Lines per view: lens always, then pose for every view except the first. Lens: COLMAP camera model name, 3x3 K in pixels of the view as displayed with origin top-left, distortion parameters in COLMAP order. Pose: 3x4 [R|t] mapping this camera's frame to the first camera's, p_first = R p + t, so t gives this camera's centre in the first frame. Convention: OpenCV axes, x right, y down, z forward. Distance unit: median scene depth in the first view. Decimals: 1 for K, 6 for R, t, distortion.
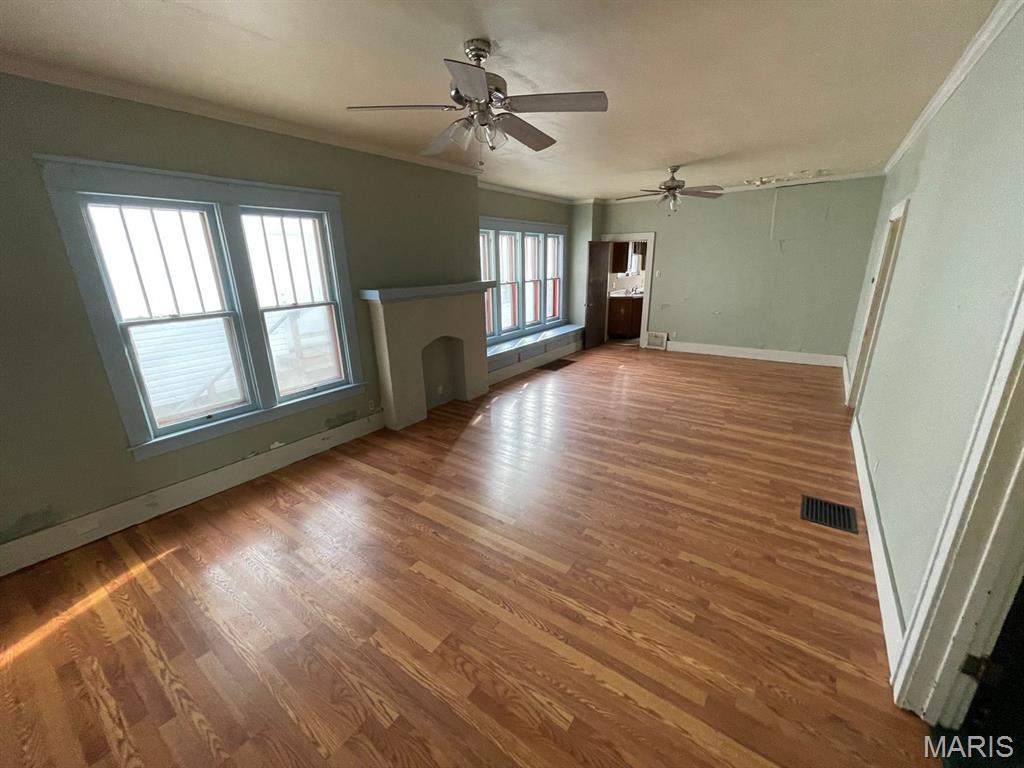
lens RADIAL K [[410.2, 0, 513.3], [0, 410.2, 388.3], [0, 0, 1]] dist [0.003560, 0.000985]
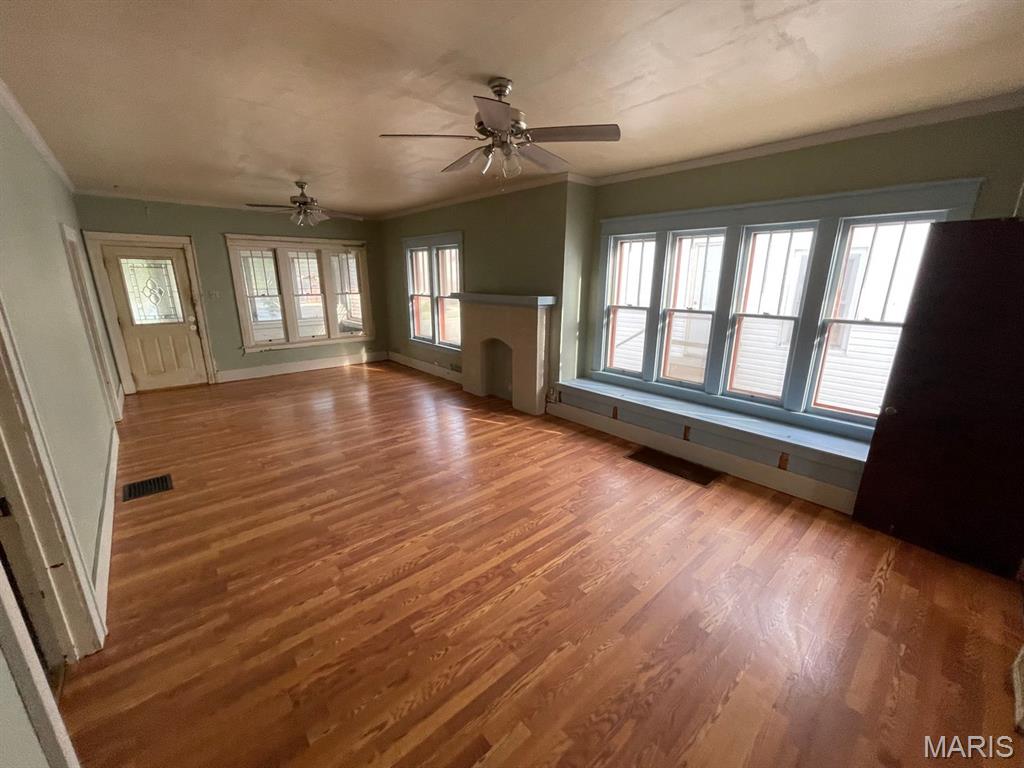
lens RADIAL K [[410.2, 0, 508.1], [0, 410.2, 385.1], [0, 0, 1]] dist [0.003560, 0.000985]
pose [[-0.226441, 0.268040, -0.936418, 1.013876], [-0.287787, 0.900058, 0.327223, -0.426697], [0.930539, 0.343585, -0.126672, 1.305967]]
